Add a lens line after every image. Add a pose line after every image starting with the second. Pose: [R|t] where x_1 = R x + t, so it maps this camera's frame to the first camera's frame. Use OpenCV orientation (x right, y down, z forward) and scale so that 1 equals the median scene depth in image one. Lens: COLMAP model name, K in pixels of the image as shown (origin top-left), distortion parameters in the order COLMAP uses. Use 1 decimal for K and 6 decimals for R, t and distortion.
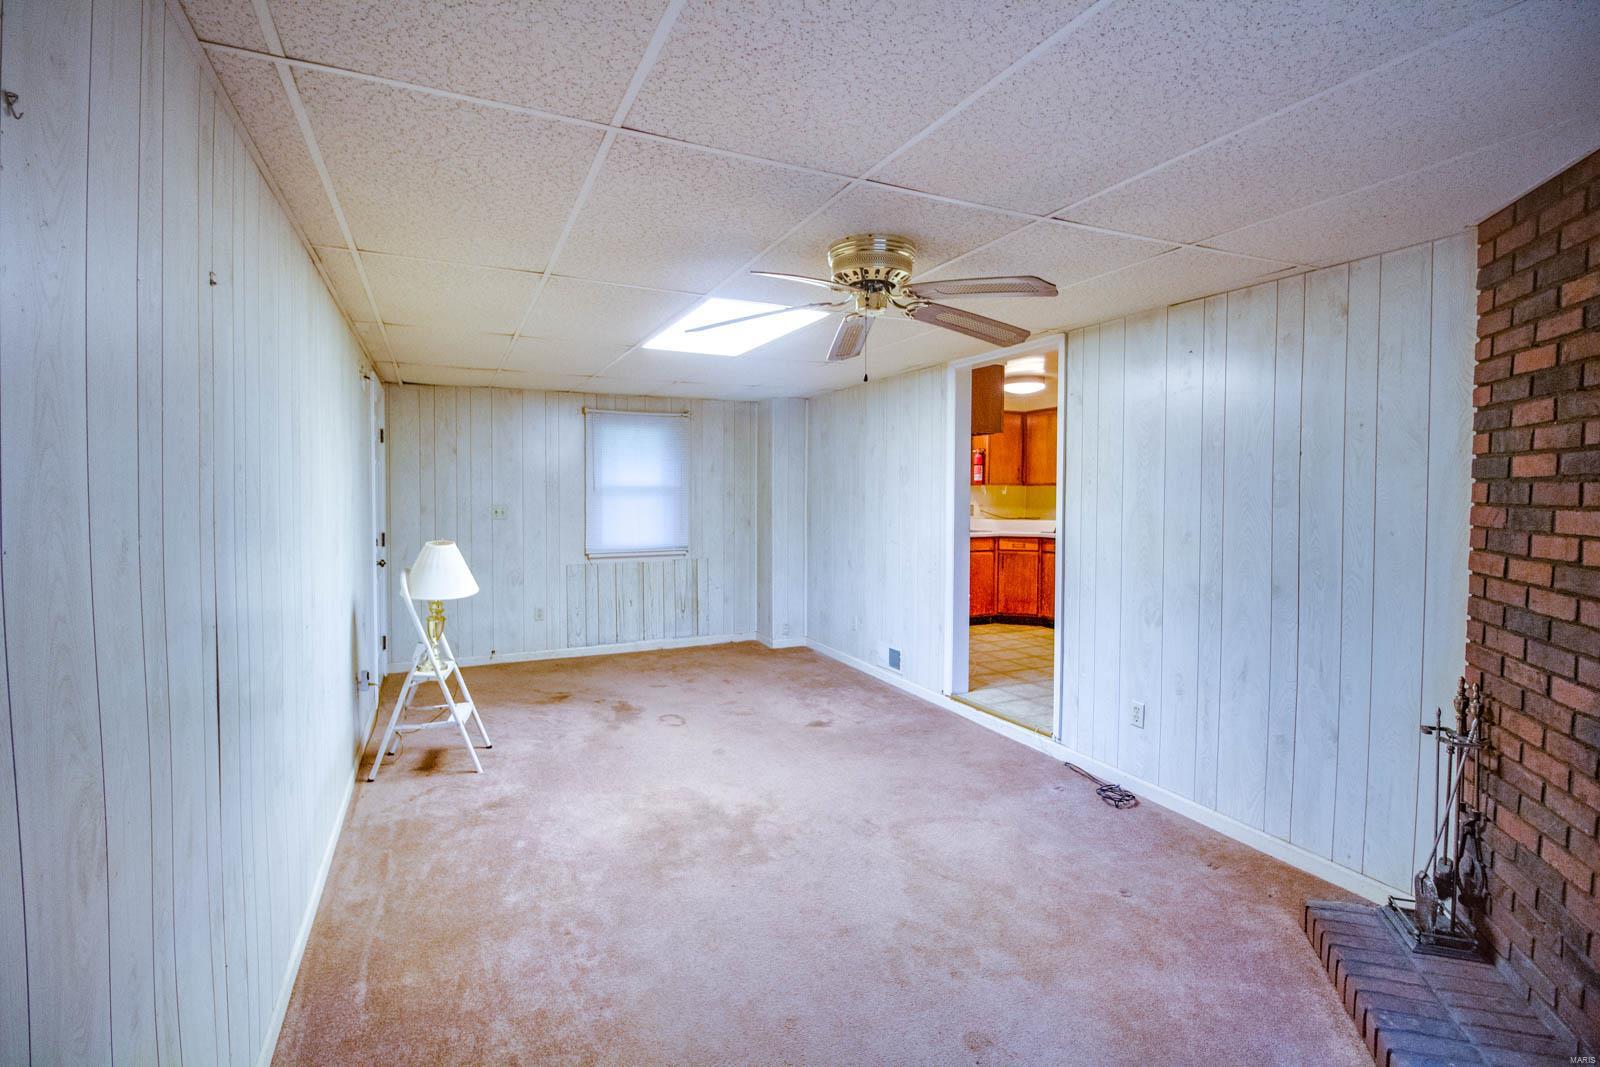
lens RADIAL K [[773.1, 0, 794.8], [0, 773.1, 528.1], [0, 0, 1]] dist [-0.006637, -0.000976]
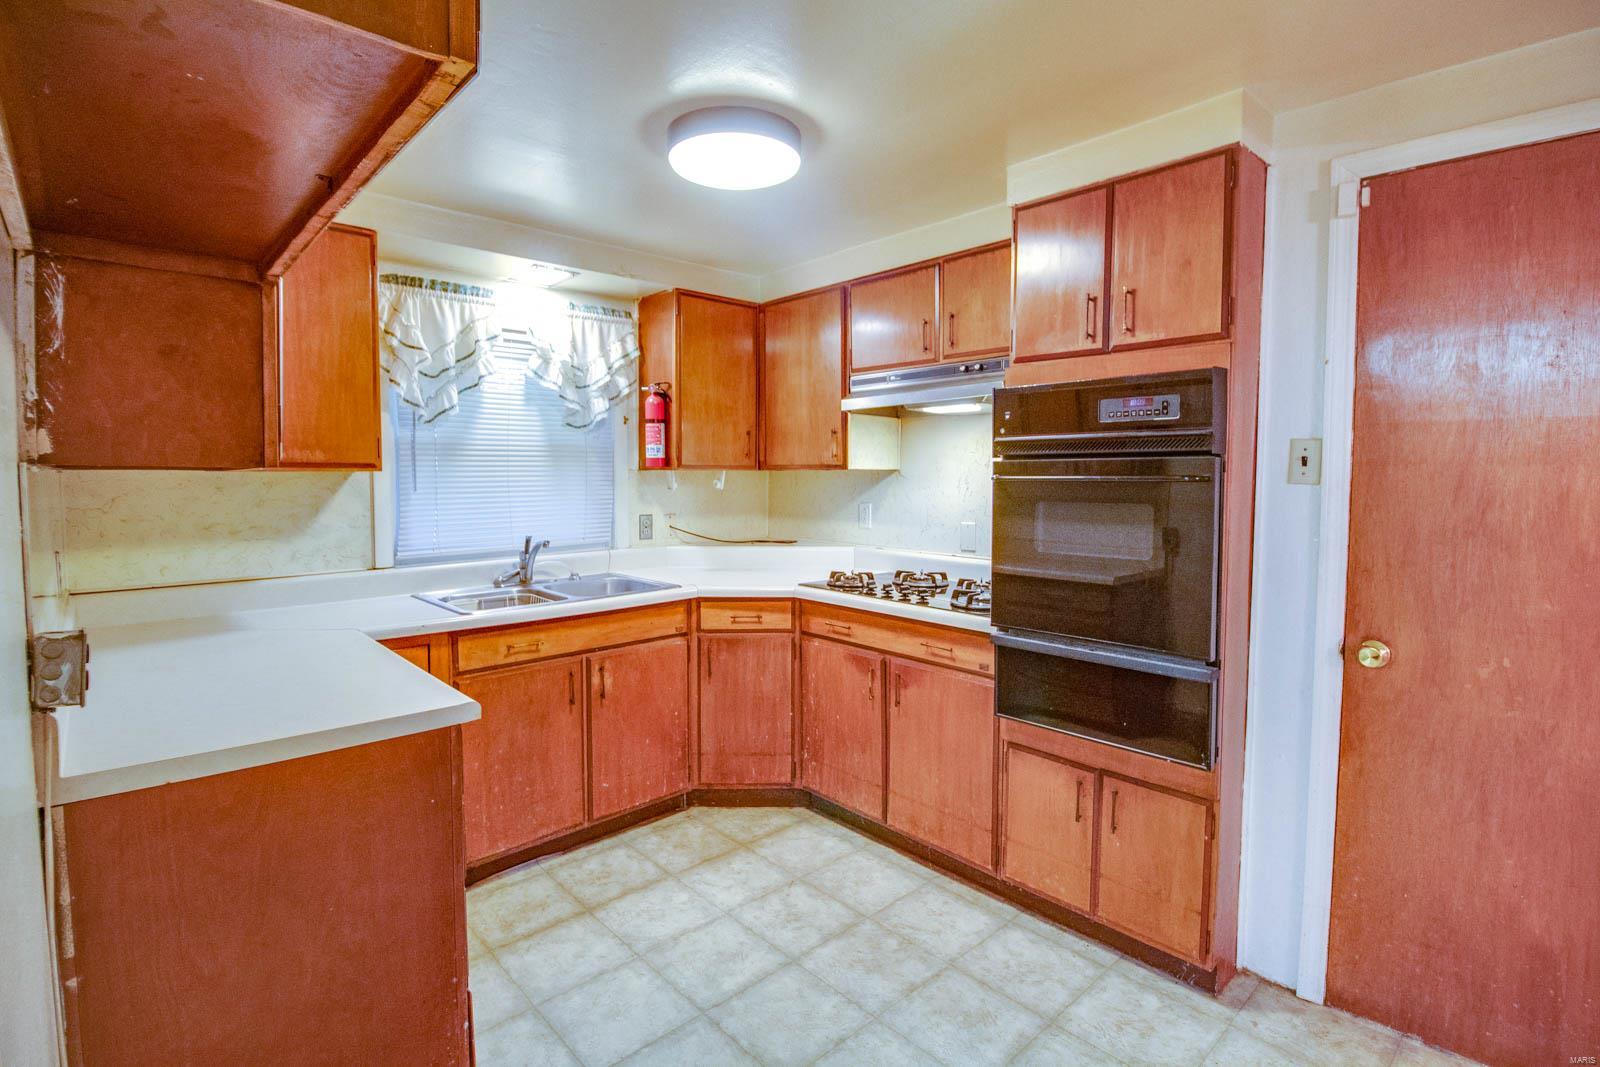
lens RADIAL K [[773.1, 0, 804.3], [0, 773.1, 523.1], [0, 0, 1]] dist [-0.006637, -0.000976]
pose [[0.953566, -0.021814, 0.300394, 0.188572], [0.014940, 0.999572, 0.025161, -0.036187], [-0.300814, -0.019505, 0.953483, 0.575445]]
